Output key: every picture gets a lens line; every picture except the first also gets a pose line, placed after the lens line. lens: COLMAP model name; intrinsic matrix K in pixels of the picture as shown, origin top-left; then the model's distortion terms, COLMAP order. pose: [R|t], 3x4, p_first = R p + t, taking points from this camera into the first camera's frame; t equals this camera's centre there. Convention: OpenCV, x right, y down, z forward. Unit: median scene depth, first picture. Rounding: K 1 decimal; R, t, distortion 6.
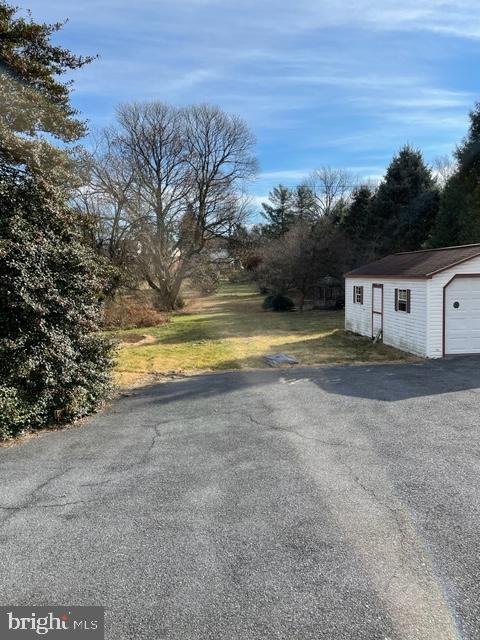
lens RADIAL K [[486.2, 0, 240.6], [0, 486.2, 319.3], [0, 0, 1]] dist [0.095654, -0.109859]
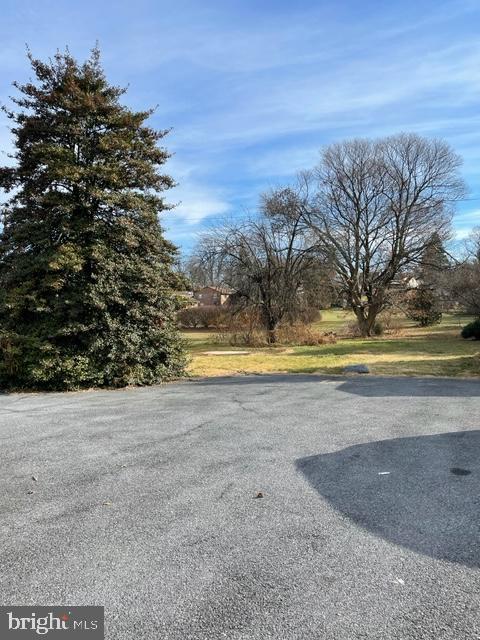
lens RADIAL K [[486.2, 0, 239.9], [0, 486.2, 320.4], [0, 0, 1]] dist [0.095654, -0.109859]
pose [[0.854320, 0.026040, -0.519095, 0.654058], [-0.061013, 0.996863, -0.050408, 0.066817], [0.516154, 0.074736, 0.853229, -0.036835]]
